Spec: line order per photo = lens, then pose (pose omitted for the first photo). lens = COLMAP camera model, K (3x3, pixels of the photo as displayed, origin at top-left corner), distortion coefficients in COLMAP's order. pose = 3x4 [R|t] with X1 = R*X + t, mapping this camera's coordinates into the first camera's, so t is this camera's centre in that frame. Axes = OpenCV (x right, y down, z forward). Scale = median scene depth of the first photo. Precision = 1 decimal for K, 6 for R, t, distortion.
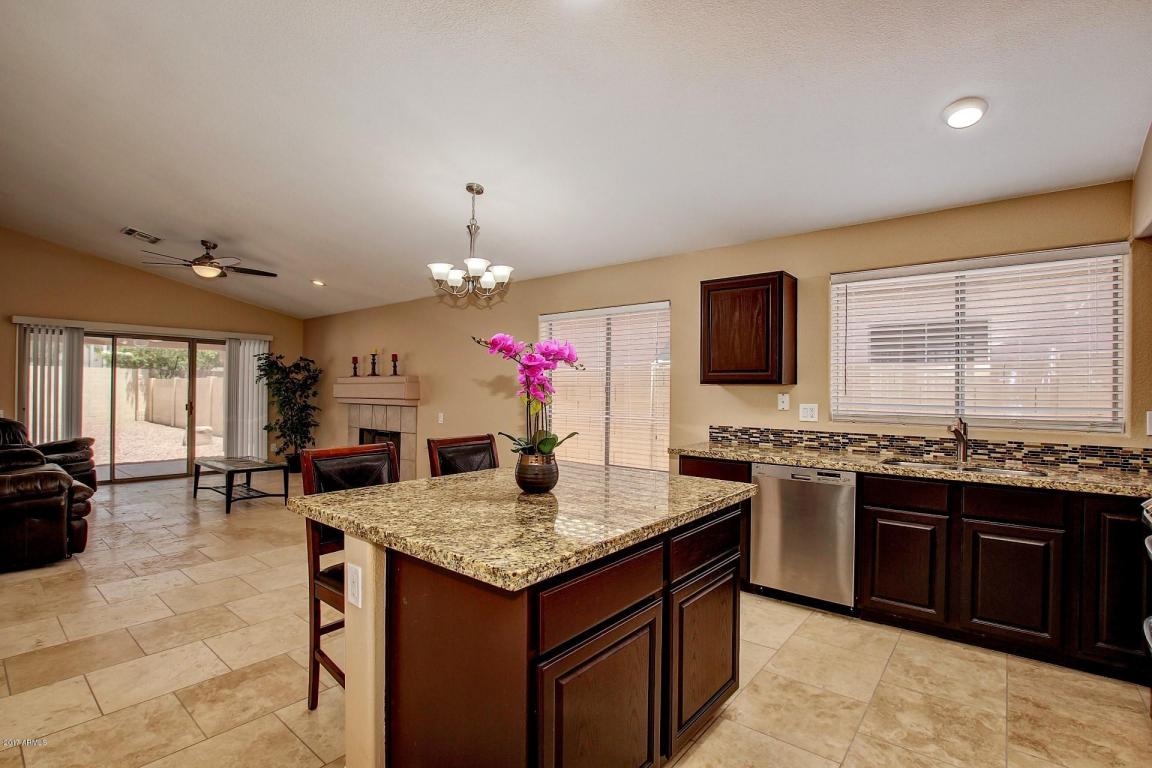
lens RADIAL K [[533.9, 0, 576.2], [0, 533.9, 385.6], [0, 0, 1]] dist [-0.029358, 0.001674]
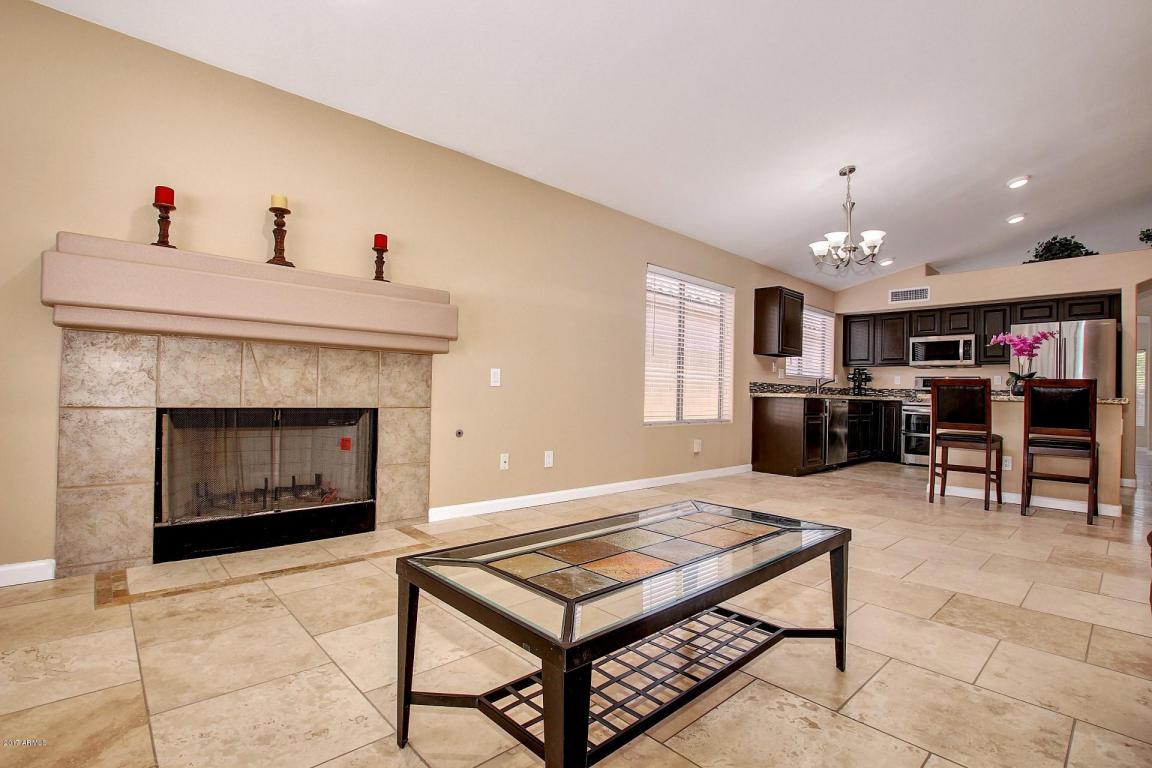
lens RADIAL K [[533.9, 0, 593.7], [0, 533.9, 389.1], [0, 0, 1]] dist [-0.029358, 0.001674]
pose [[0.127671, 0.000614, 0.991816, -0.722558], [-0.033656, 0.999427, 0.003714, 0.060086], [-0.991245, -0.033855, 0.127618, 0.724125]]
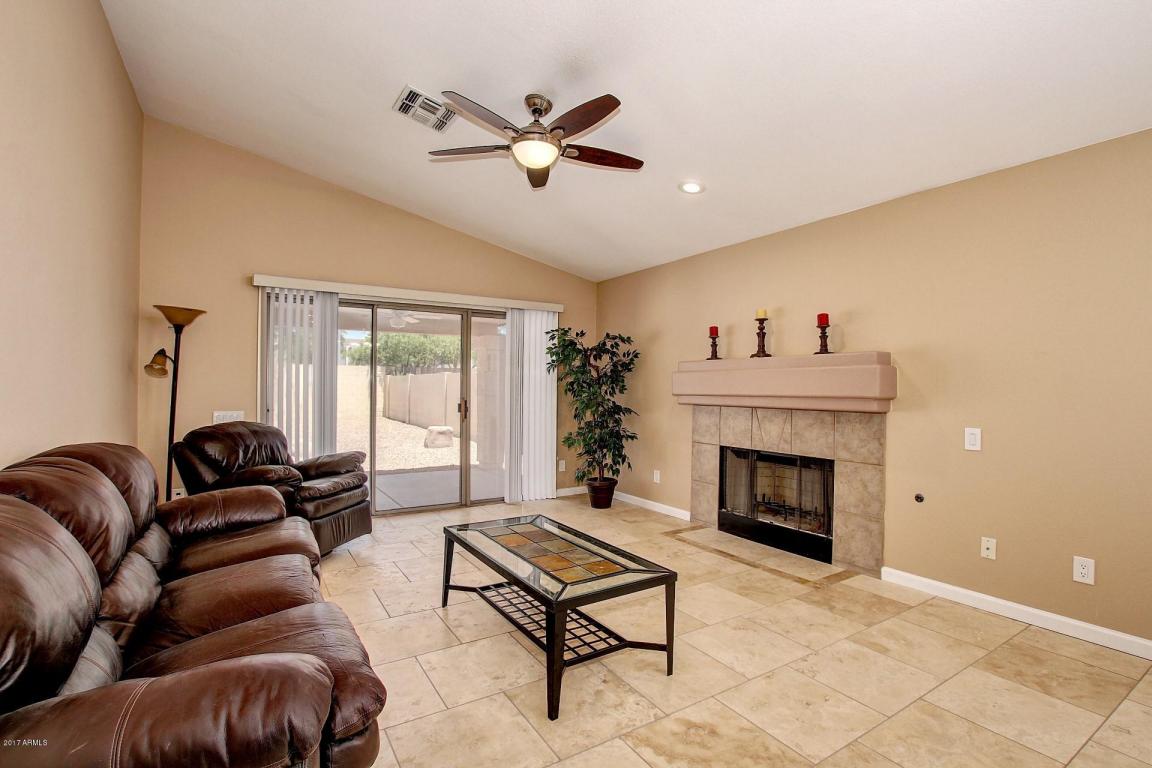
lens RADIAL K [[533.9, 0, 569.6], [0, 533.9, 386.4], [0, 0, 1]] dist [-0.029358, 0.001674]
pose [[0.944679, -0.001854, -0.327992, -0.387188], [0.003613, 0.999982, 0.004753, 0.009818], [0.327978, -0.005676, 0.944668, 0.394831]]
